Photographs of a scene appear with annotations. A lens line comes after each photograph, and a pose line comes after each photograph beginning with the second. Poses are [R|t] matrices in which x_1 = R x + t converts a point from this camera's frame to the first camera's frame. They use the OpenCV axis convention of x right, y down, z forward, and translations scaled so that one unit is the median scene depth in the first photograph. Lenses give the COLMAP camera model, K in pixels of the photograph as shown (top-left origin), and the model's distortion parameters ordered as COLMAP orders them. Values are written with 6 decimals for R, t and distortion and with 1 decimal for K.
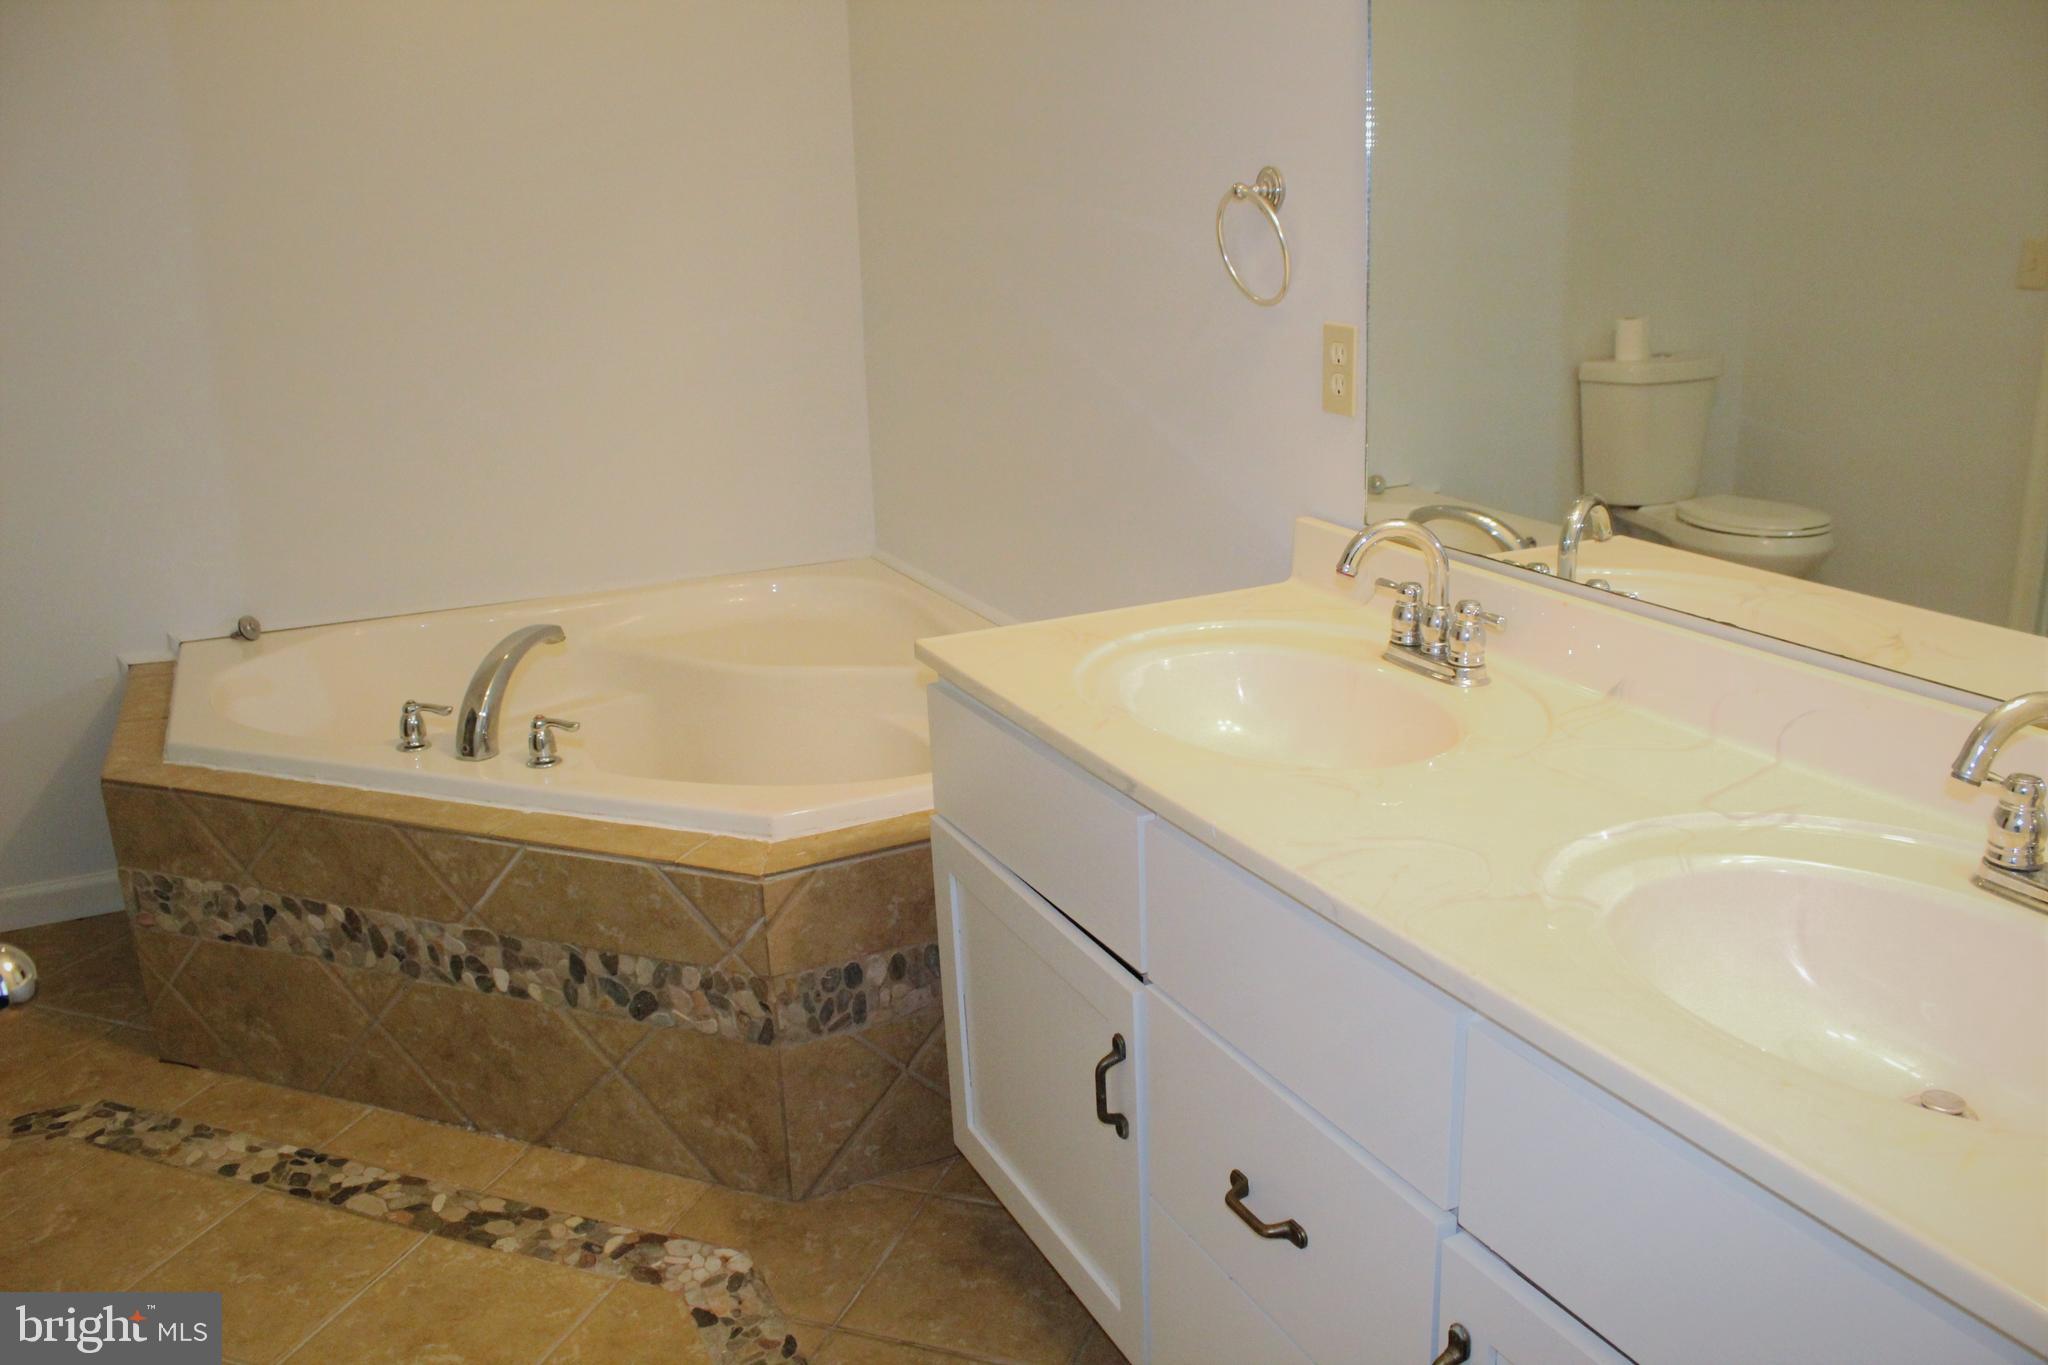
lens RADIAL K [[1678.8, 0, 1023.9], [0, 1678.8, 689.4], [0, 0, 1]] dist [-0.166530, 0.143603]
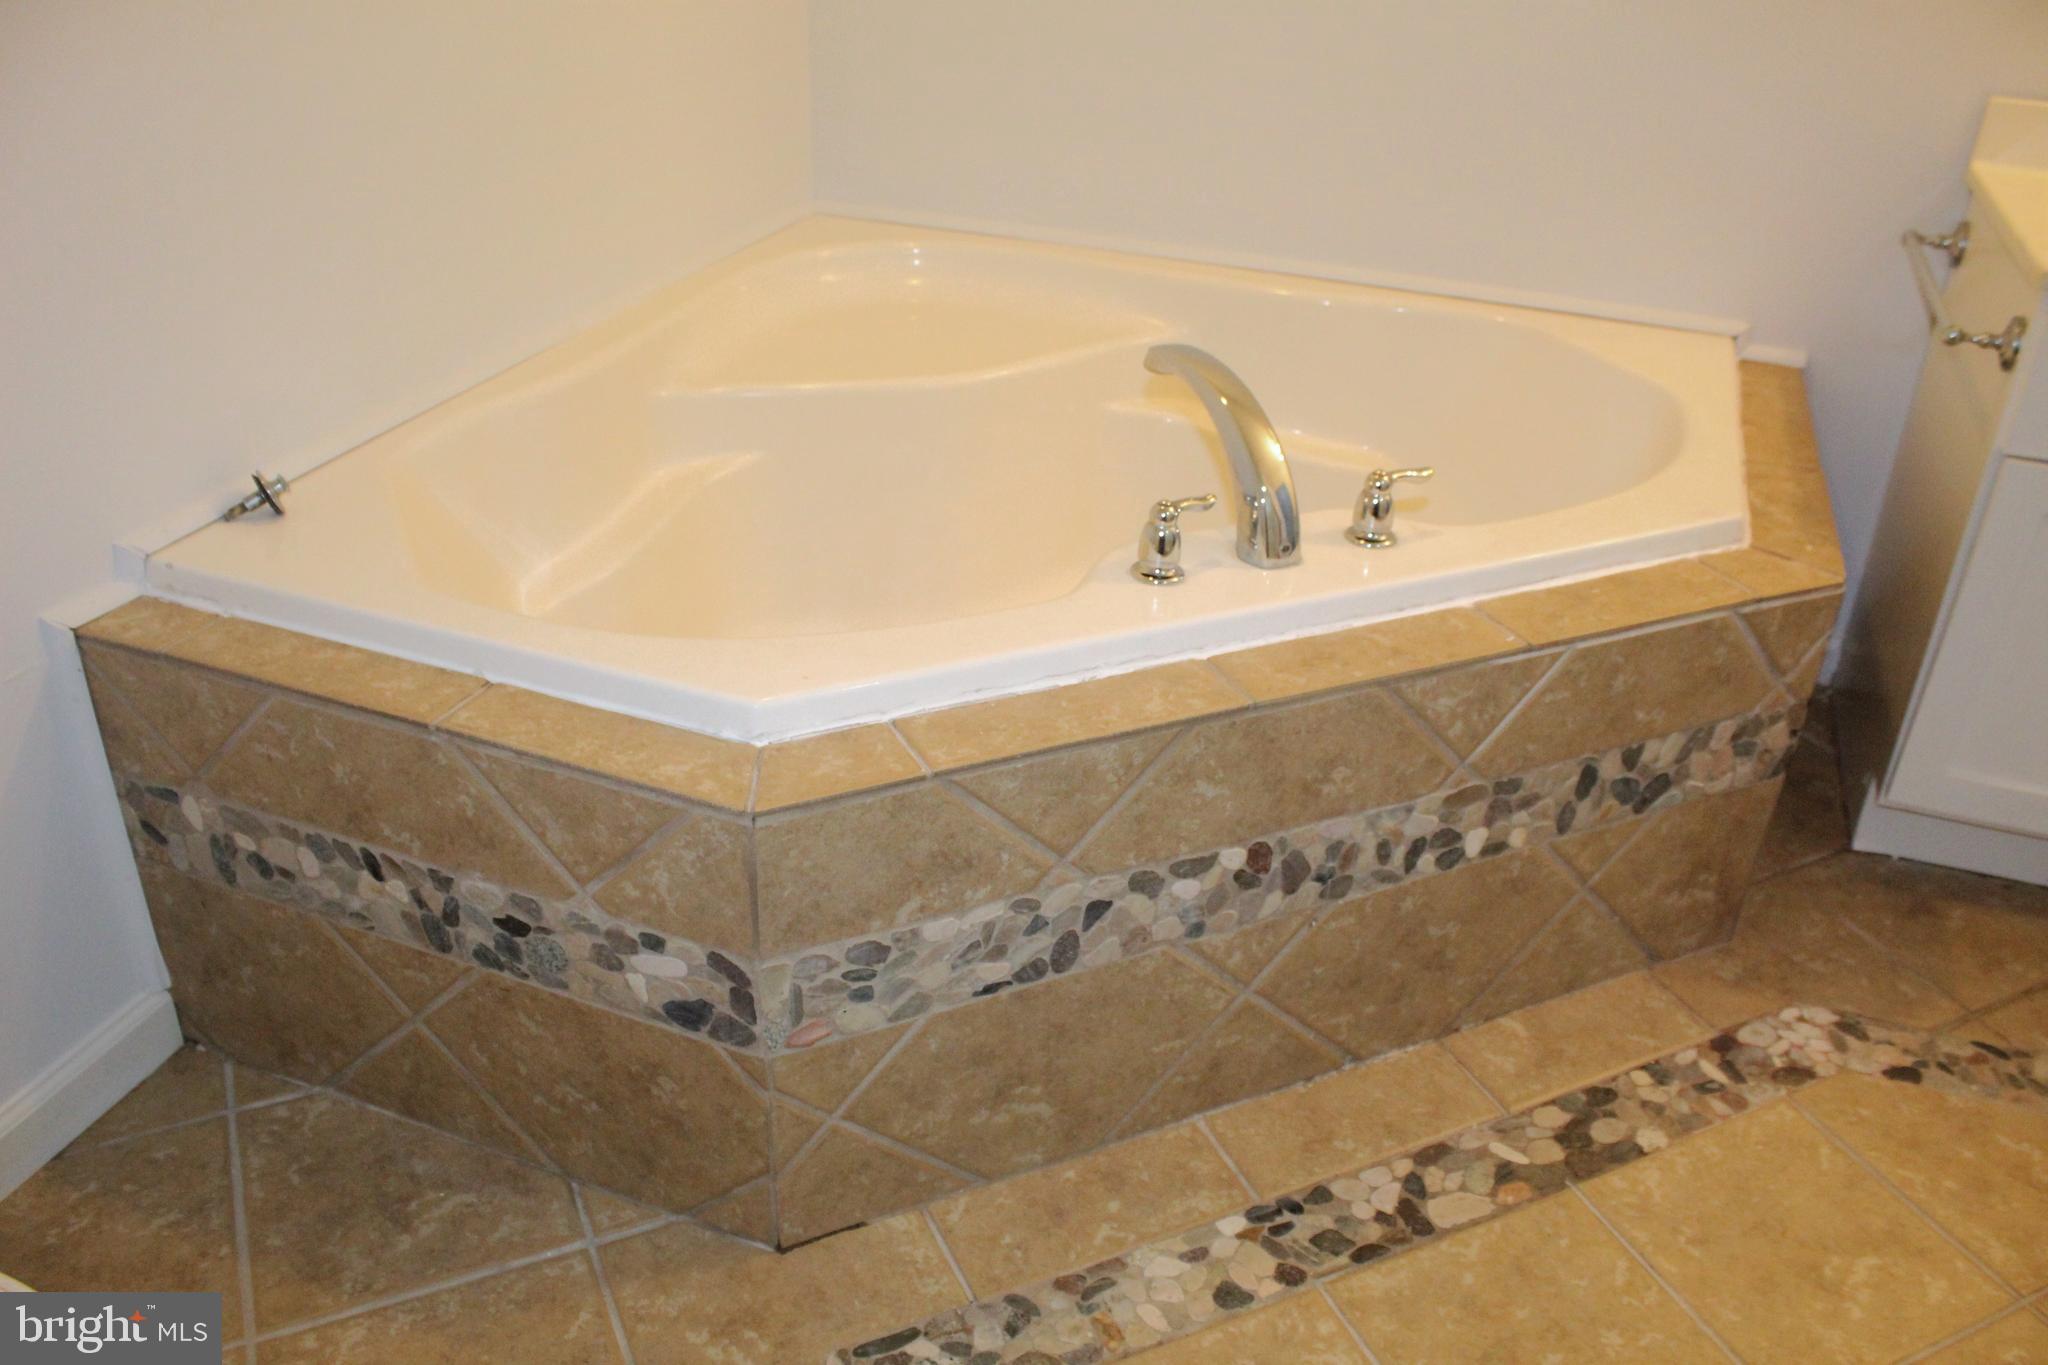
lens RADIAL K [[1678.8, 0, 1023.4], [0, 1678.8, 675.8], [0, 0, 1]] dist [-0.166530, 0.143603]
pose [[0.705666, -0.306620, 0.638764, -0.883260], [0.153074, 0.946199, 0.285089, -0.125199], [-0.691812, -0.103399, 0.714636, 0.623876]]
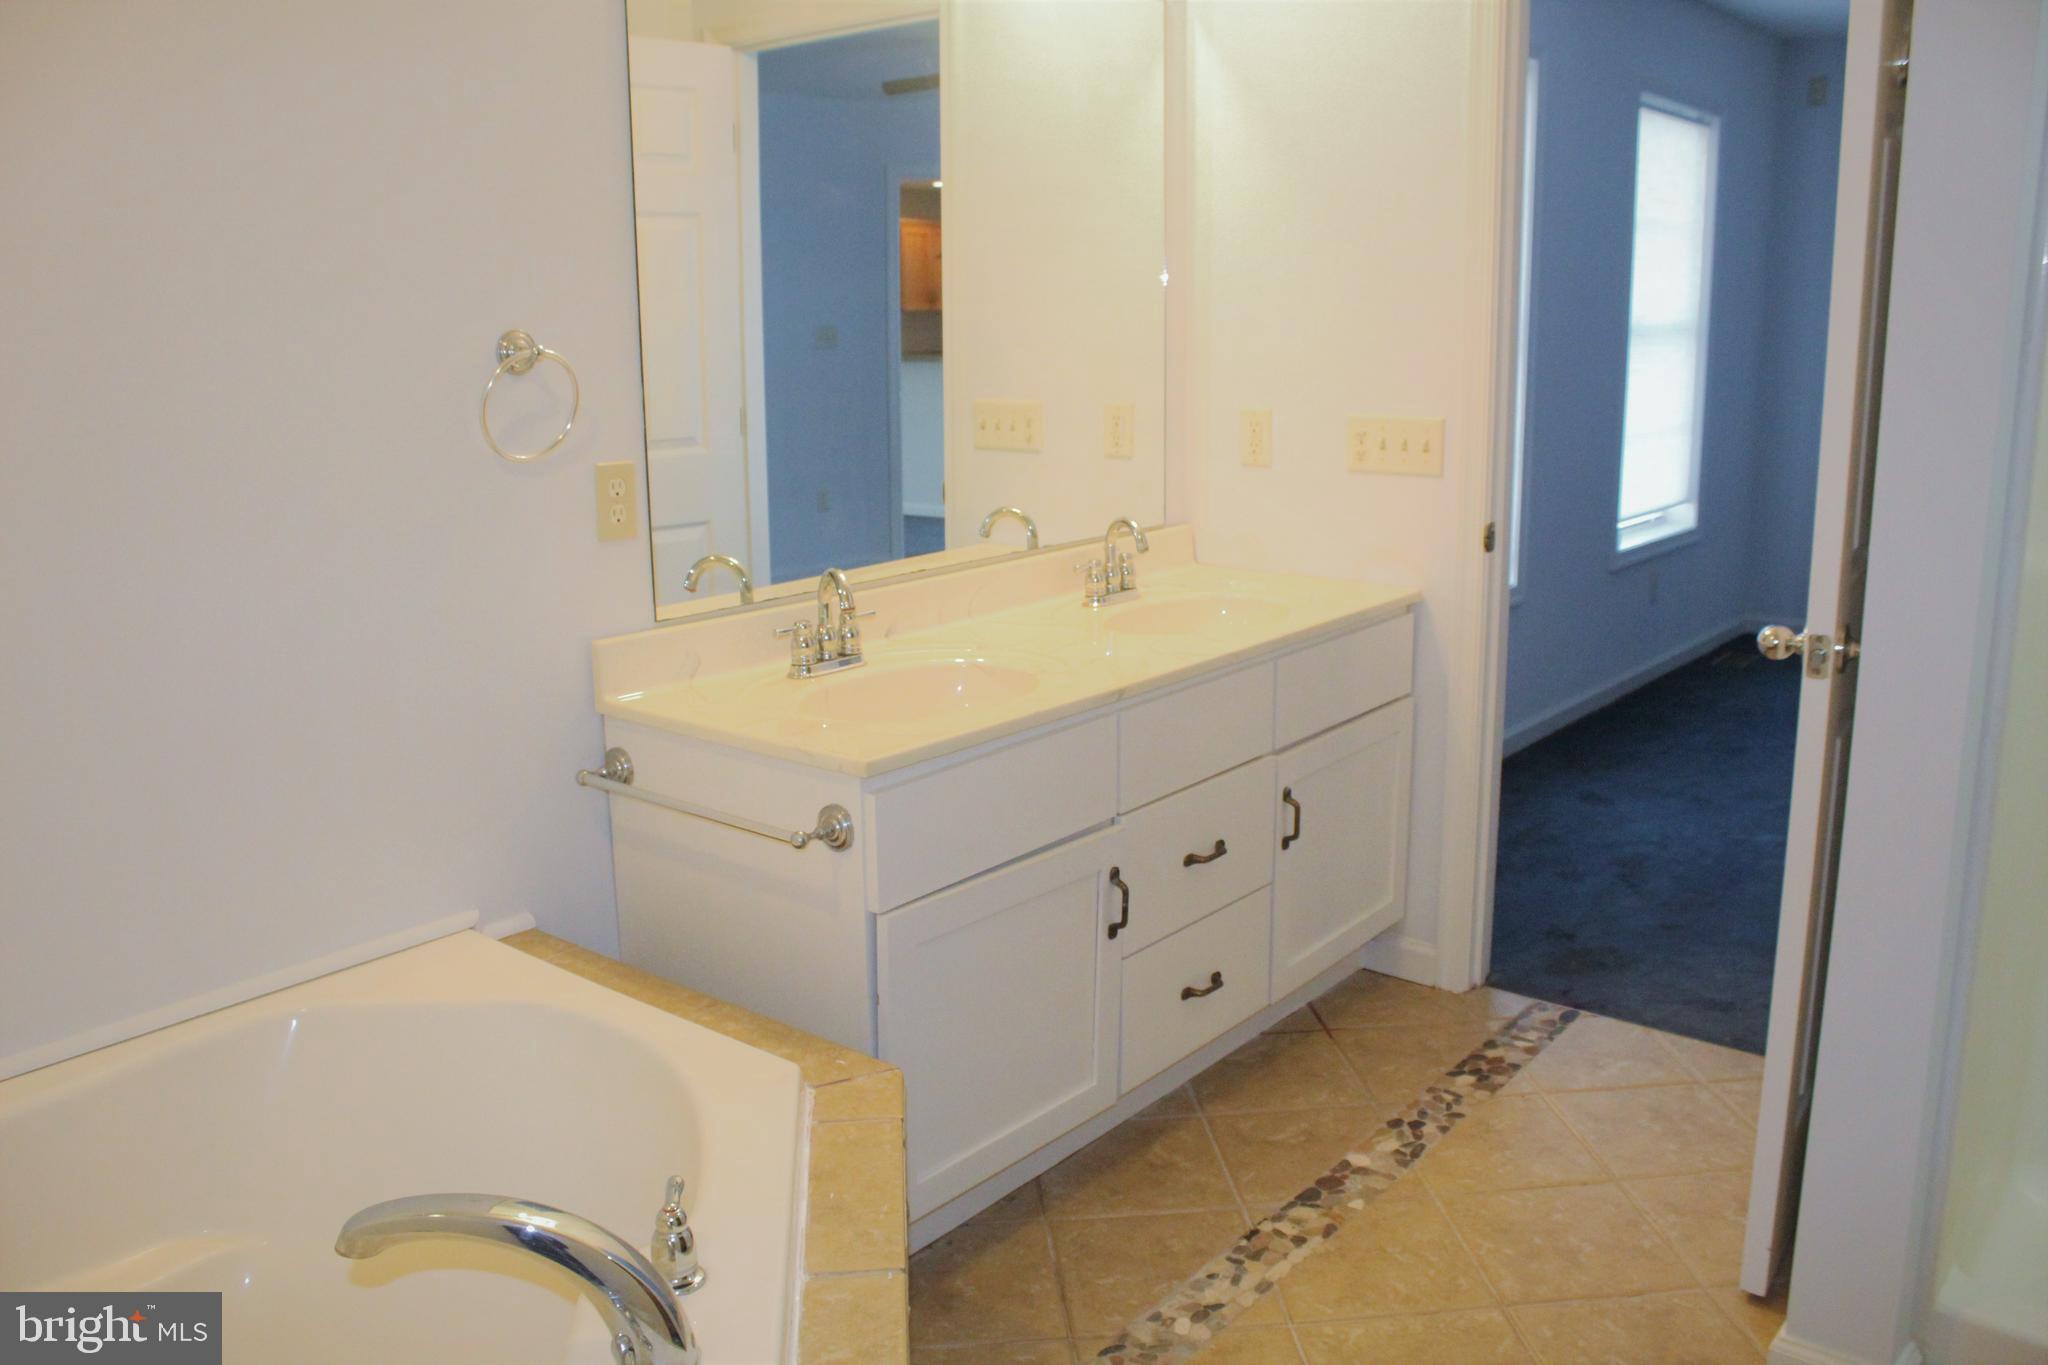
lens RADIAL K [[1678.8, 0, 1023.4], [0, 1678.8, 678.9], [0, 0, 1]] dist [-0.166530, 0.143603]
pose [[-0.437005, -0.159039, 0.885287, -0.860787], [0.279240, 0.911622, 0.301612, -0.306341], [-0.855015, 0.379013, -0.353974, 1.059019]]
